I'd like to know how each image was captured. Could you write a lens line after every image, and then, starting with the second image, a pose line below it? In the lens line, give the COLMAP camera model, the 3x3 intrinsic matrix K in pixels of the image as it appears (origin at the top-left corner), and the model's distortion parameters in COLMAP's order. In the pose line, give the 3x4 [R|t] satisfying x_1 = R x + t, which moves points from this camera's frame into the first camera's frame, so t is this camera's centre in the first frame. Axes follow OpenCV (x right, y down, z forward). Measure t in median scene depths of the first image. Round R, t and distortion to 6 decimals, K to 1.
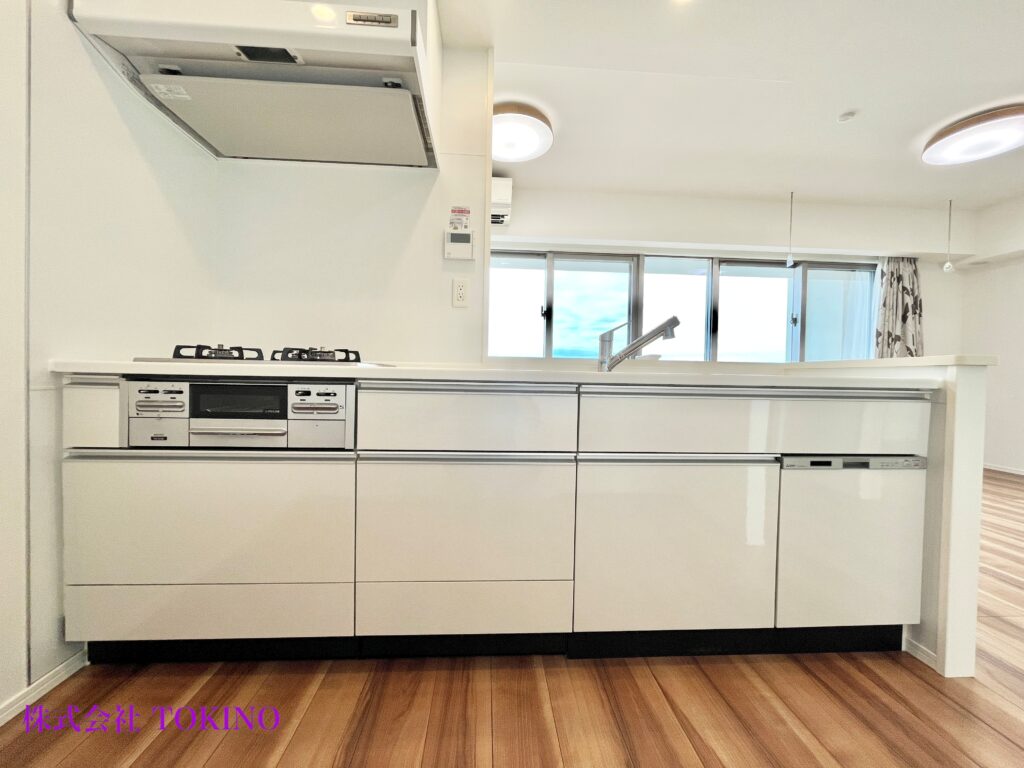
lens RADIAL K [[414.6, 0, 511.2], [0, 414.6, 383.0], [0, 0, 1]] dist [-0.002166, -0.000313]
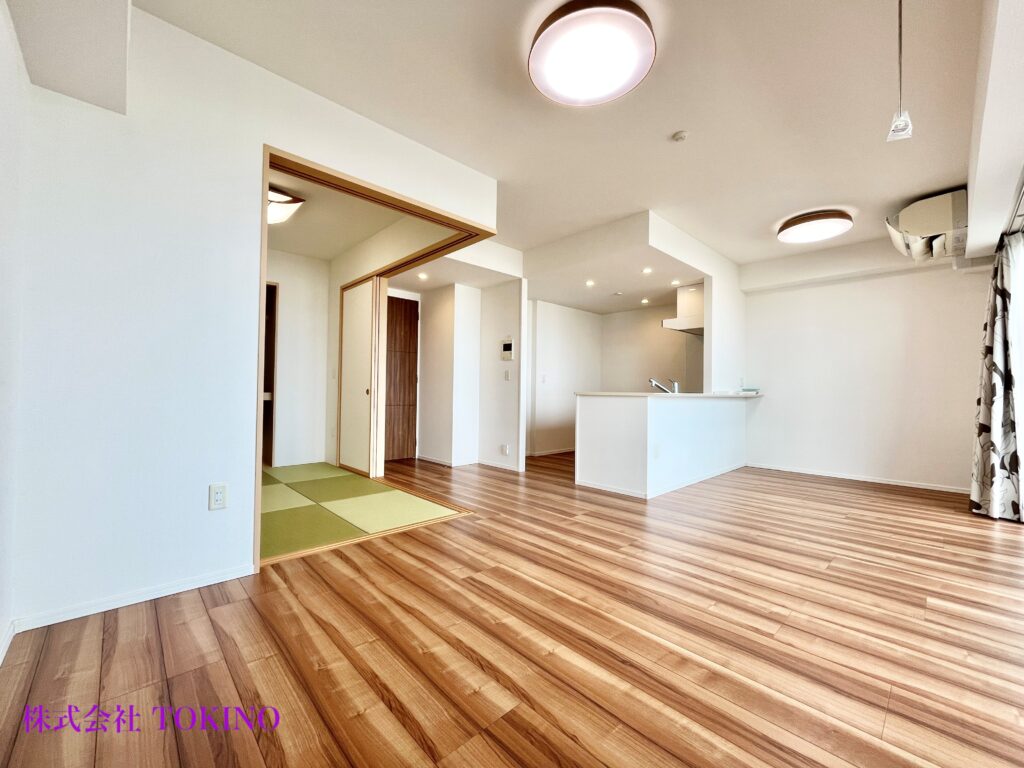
lens RADIAL K [[414.6, 0, 511.2], [0, 414.6, 383.0], [0, 0, 1]] dist [-0.002166, -0.000313]
pose [[-0.769050, -0.042450, -0.637777, 1.228338], [-0.040781, 0.999018, -0.017319, -0.018408], [0.637886, 0.012691, -0.770026, 1.079119]]
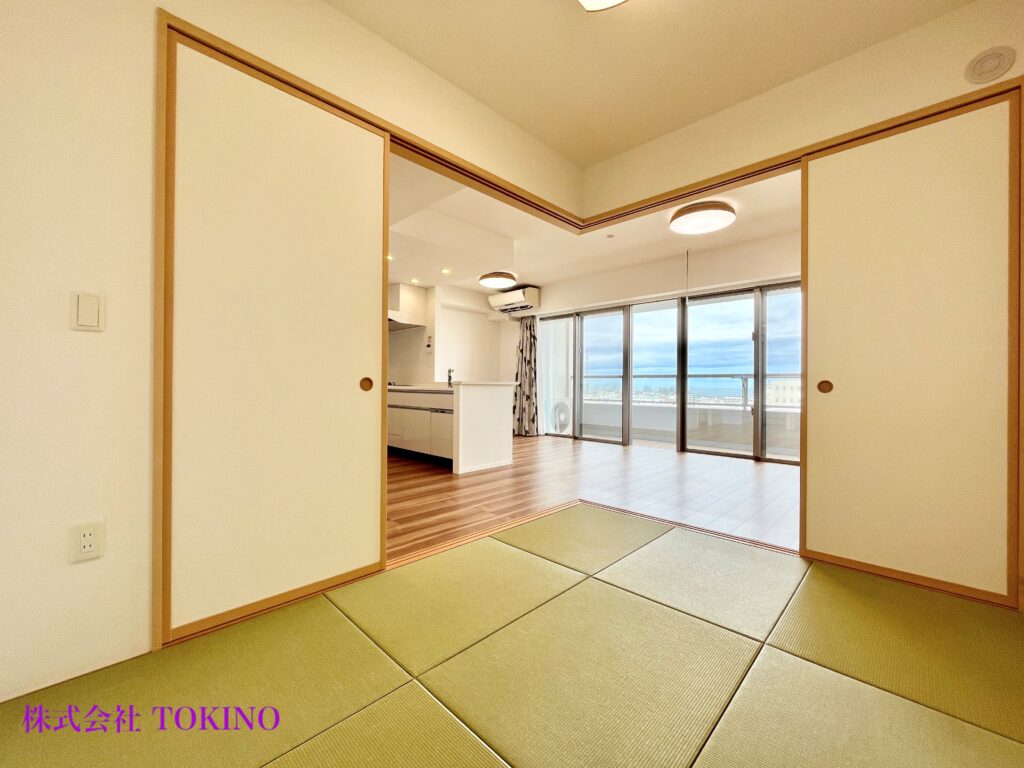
lens RADIAL K [[414.6, 0, 511.2], [0, 414.6, 383.0], [0, 0, 1]] dist [-0.002166, -0.000313]
pose [[0.665157, -0.017859, -0.746490, 1.295308], [-0.007148, 0.999516, -0.030282, 0.016731], [0.746669, 0.025478, 0.664708, -0.318694]]
